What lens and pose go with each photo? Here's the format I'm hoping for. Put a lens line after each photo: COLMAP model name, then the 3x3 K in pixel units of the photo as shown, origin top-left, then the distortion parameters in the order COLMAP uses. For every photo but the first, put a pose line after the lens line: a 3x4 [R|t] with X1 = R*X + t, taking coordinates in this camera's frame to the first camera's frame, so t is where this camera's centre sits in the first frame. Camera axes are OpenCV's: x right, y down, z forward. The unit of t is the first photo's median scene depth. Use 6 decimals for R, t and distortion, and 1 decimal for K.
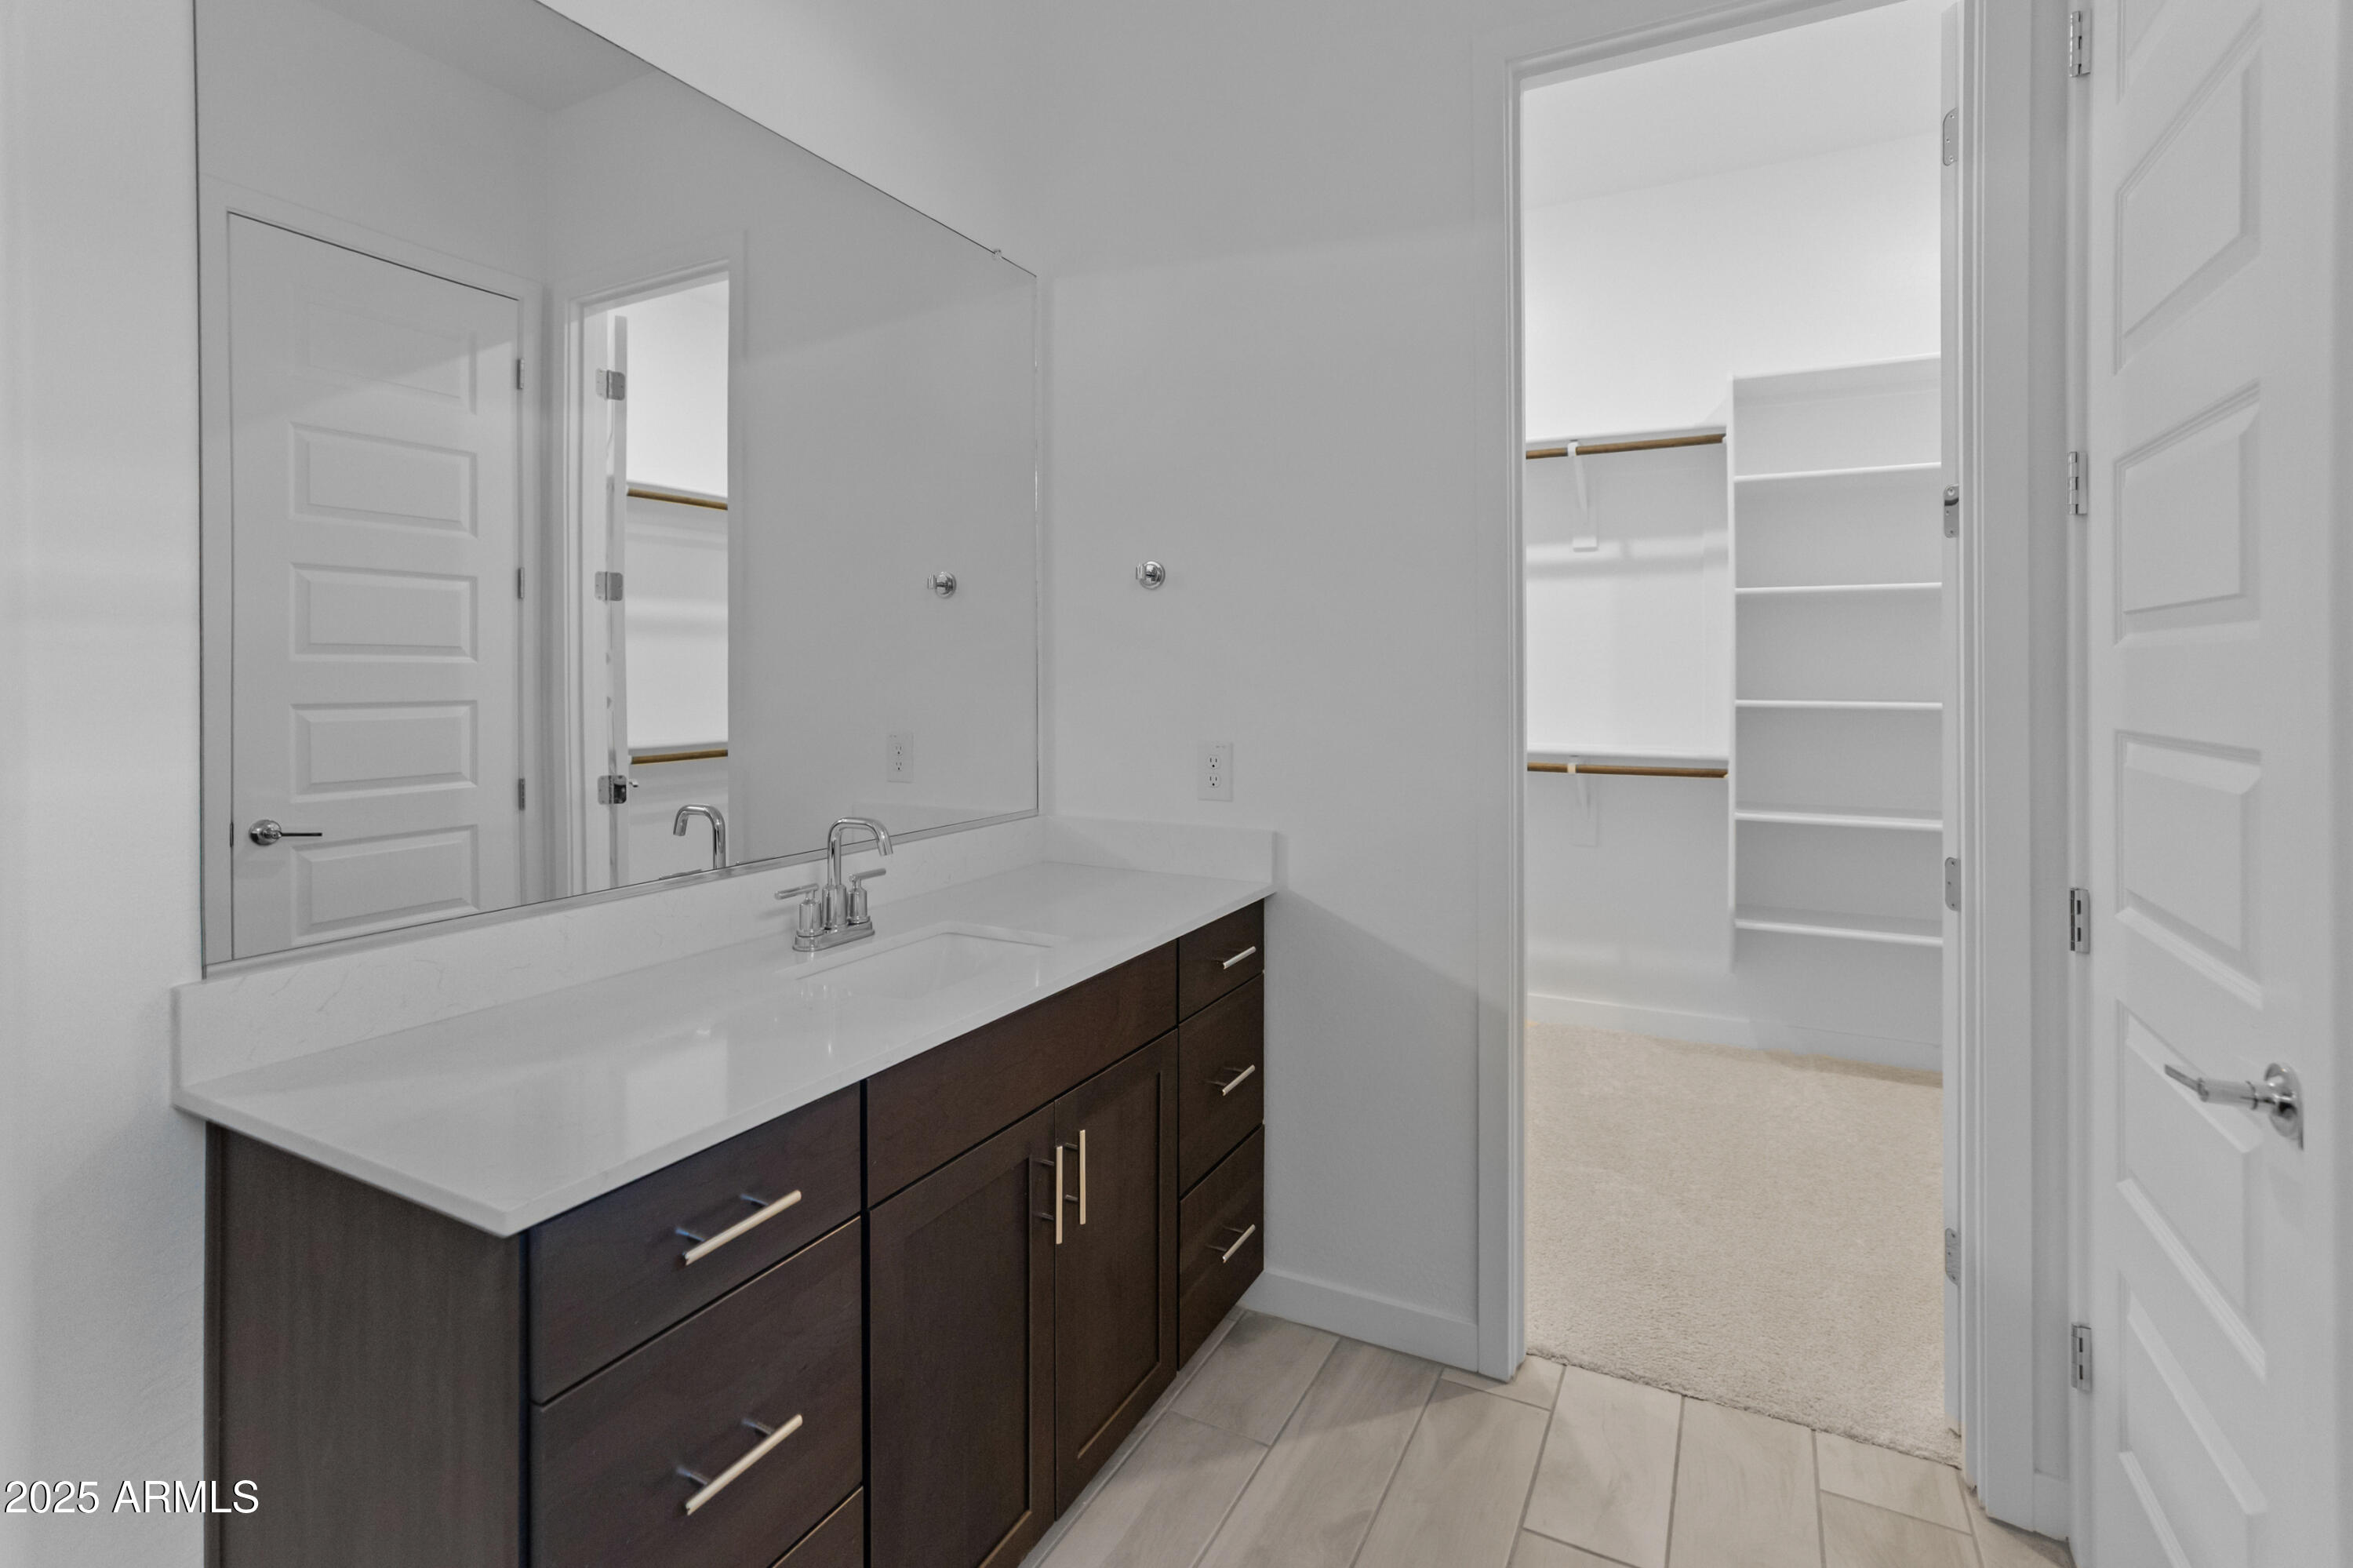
lens RADIAL K [[1094.8, 0, 1166.1], [0, 1094.8, 676.4], [0, 0, 1]] dist [-0.002084, 0.000386]
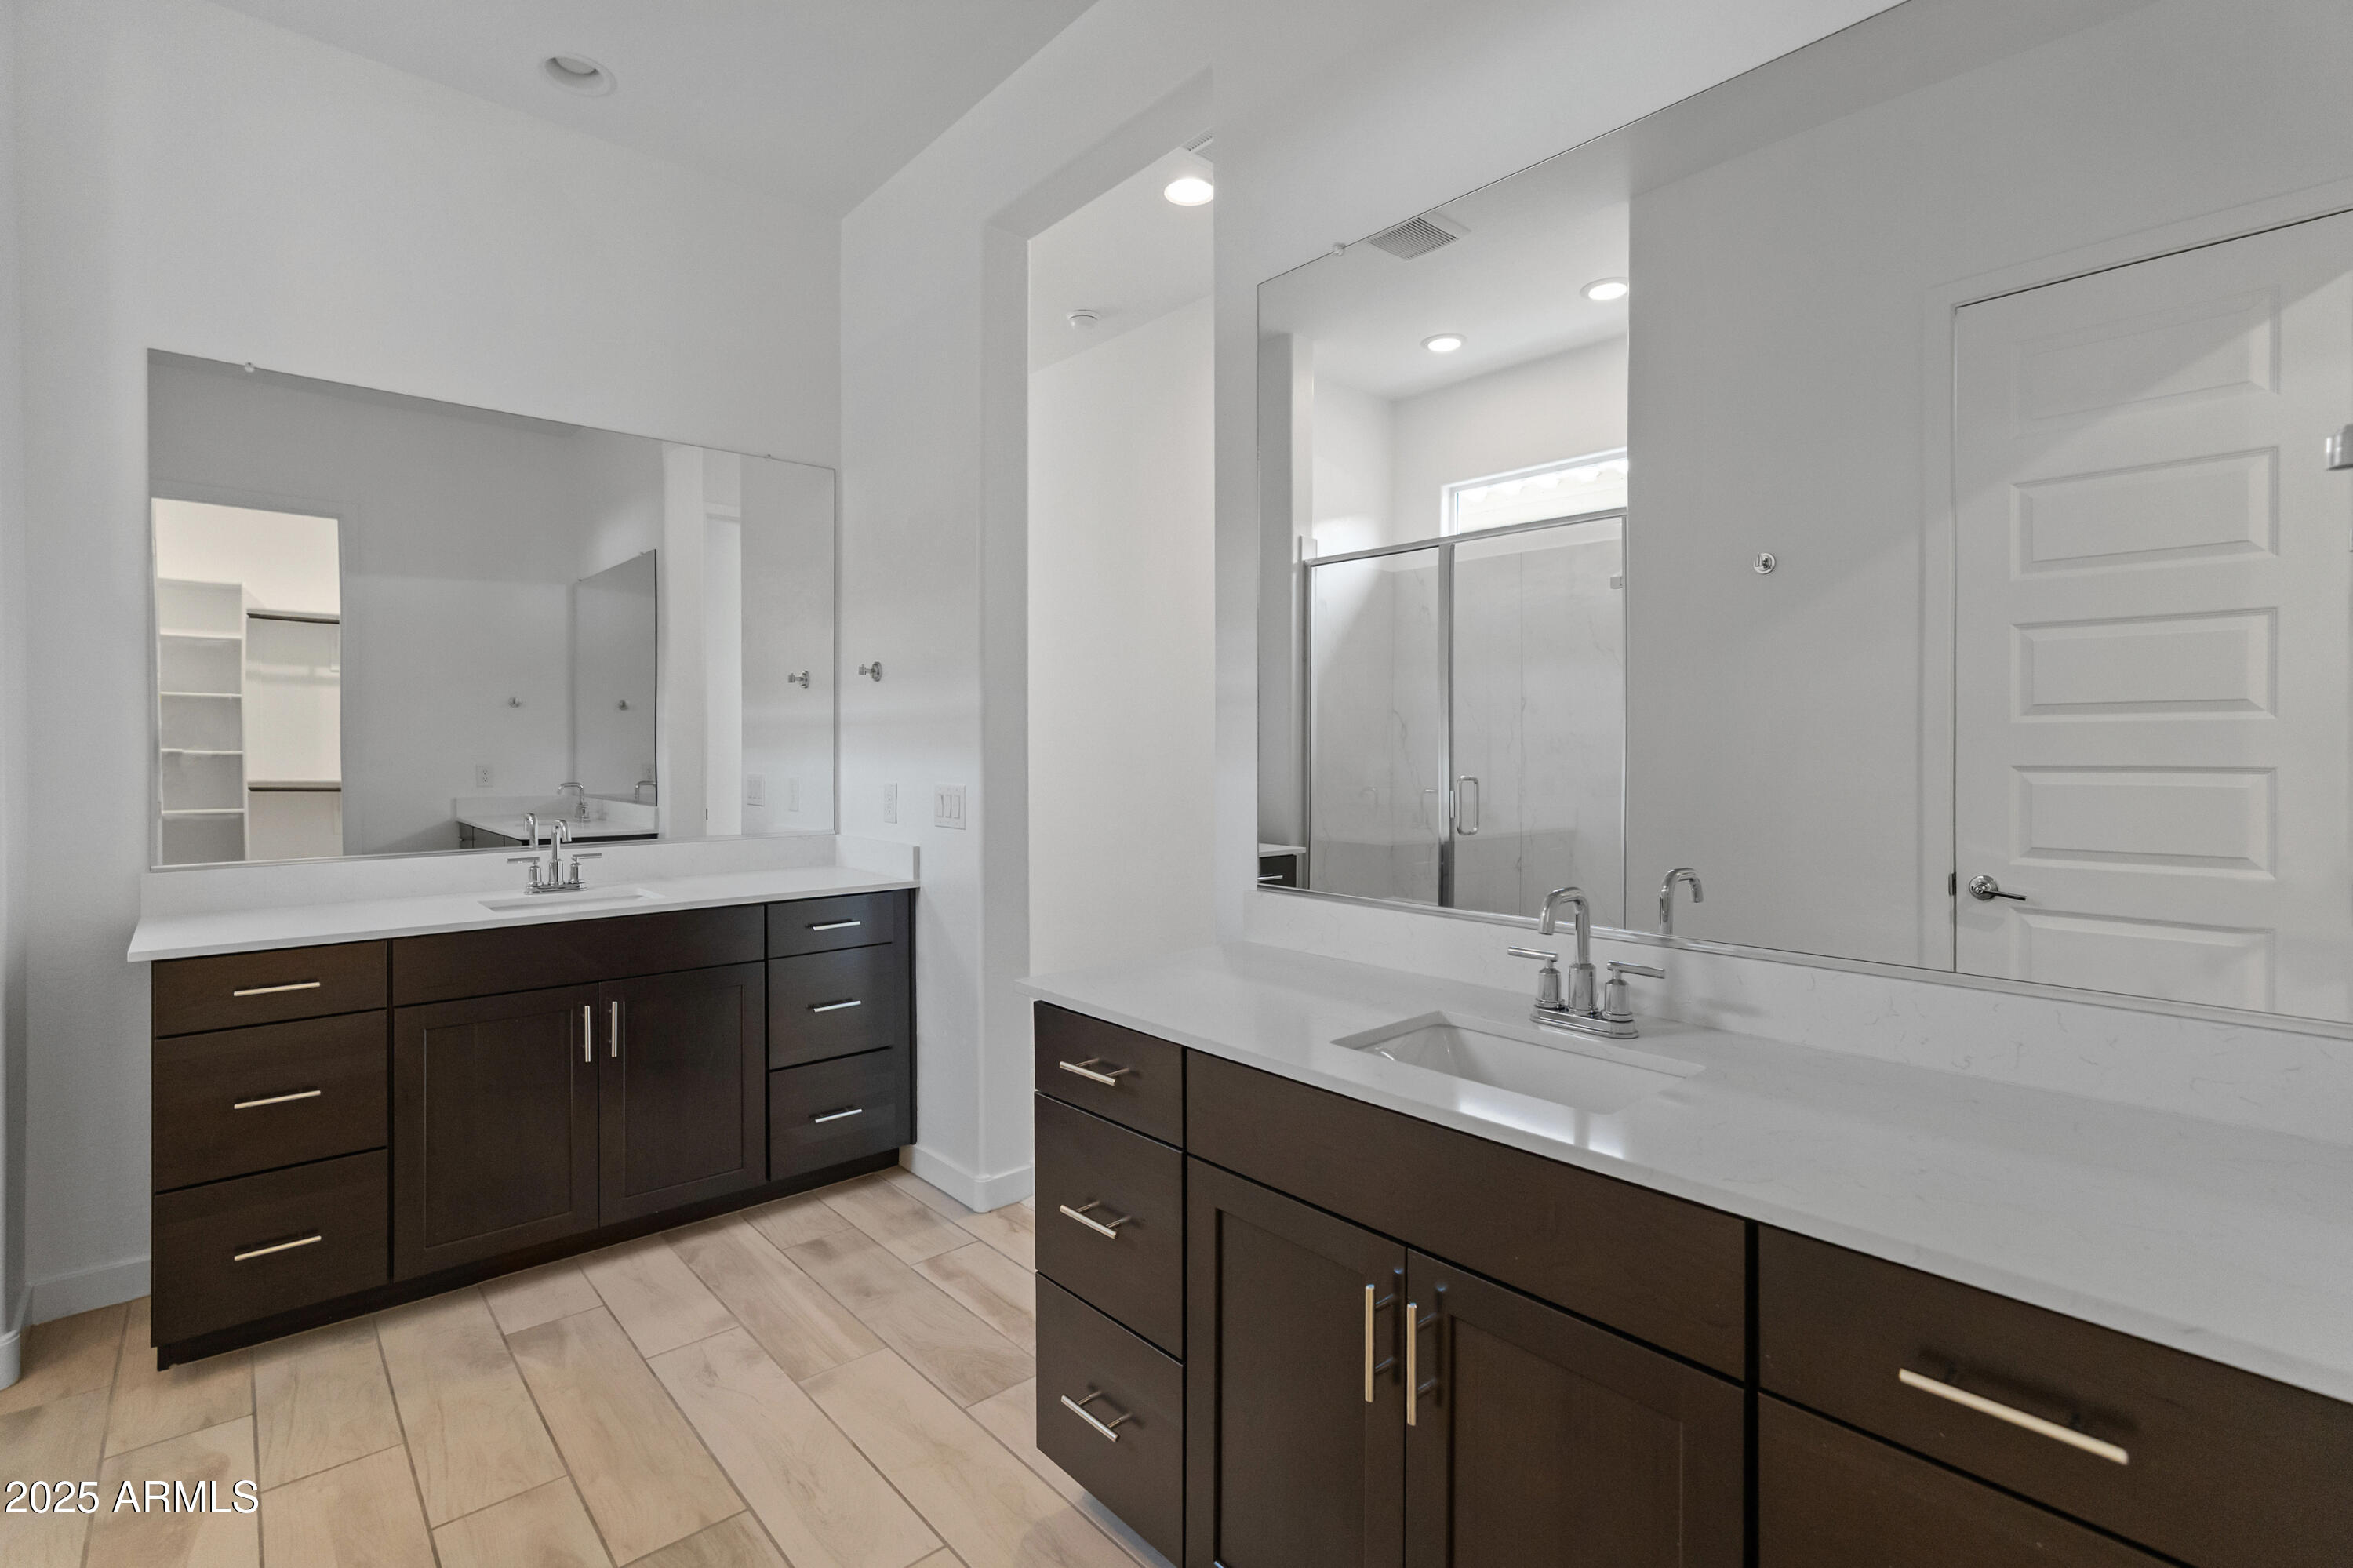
lens RADIAL K [[1085.3, 0, 1175.5], [0, 1085.3, 750.5], [0, 0, 1]] dist [-0.002019, -0.000186]
pose [[-0.343516, 0.004344, -0.939137, 0.394393], [0.000449, 0.999990, 0.004461, 0.006548], [0.939147, 0.001110, -0.343514, 0.613822]]
